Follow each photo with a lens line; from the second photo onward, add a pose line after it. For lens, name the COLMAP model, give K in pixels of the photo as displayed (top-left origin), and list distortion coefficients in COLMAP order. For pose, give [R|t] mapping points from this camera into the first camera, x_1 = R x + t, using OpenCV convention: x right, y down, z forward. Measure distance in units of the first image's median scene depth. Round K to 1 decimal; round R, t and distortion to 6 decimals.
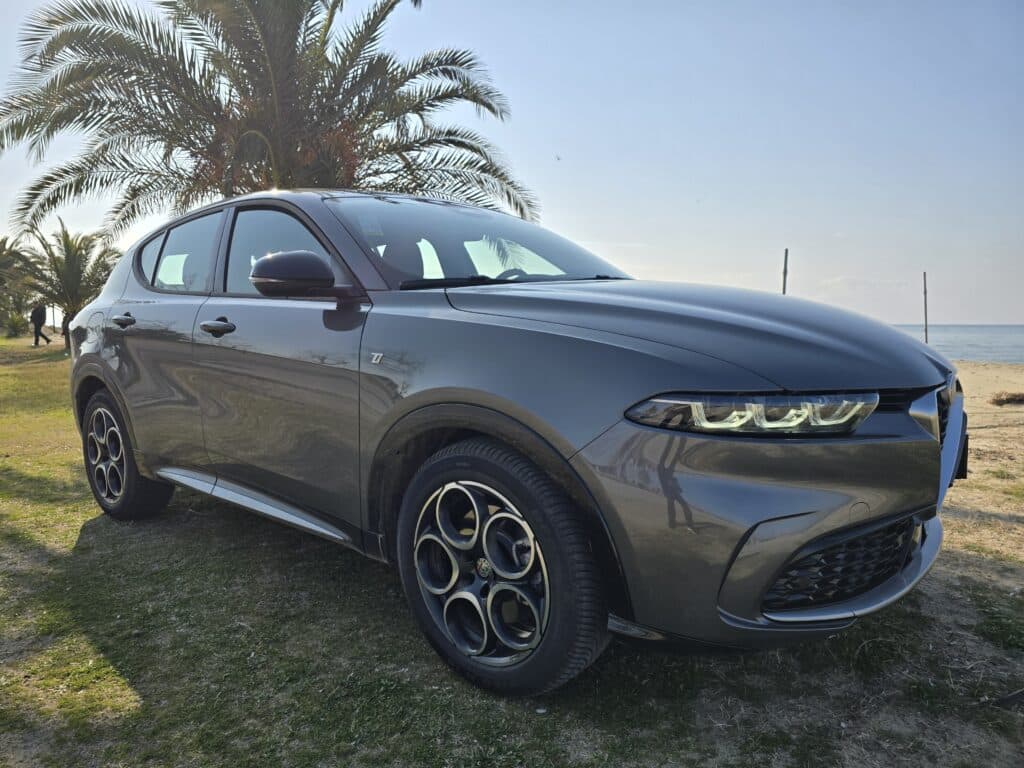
lens RADIAL K [[699.0, 0, 490.4], [0, 699.0, 374.4], [0, 0, 1]] dist [0.045656, -0.044084]
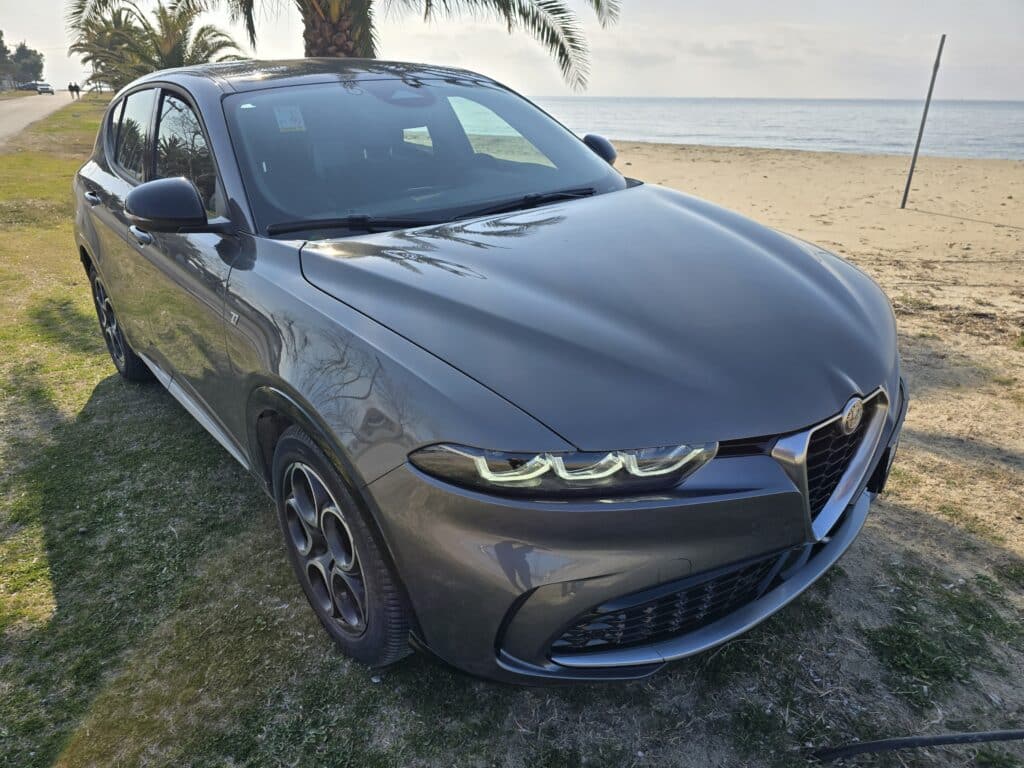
lens RADIAL K [[699.0, 0, 490.4], [0, 699.0, 374.4], [0, 0, 1]] dist [0.045656, -0.044084]
pose [[0.985110, 0.067658, -0.158053, 0.358434], [-0.017107, 0.953324, 0.301464, -0.264453], [0.171072, -0.294271, 0.940286, 0.165424]]
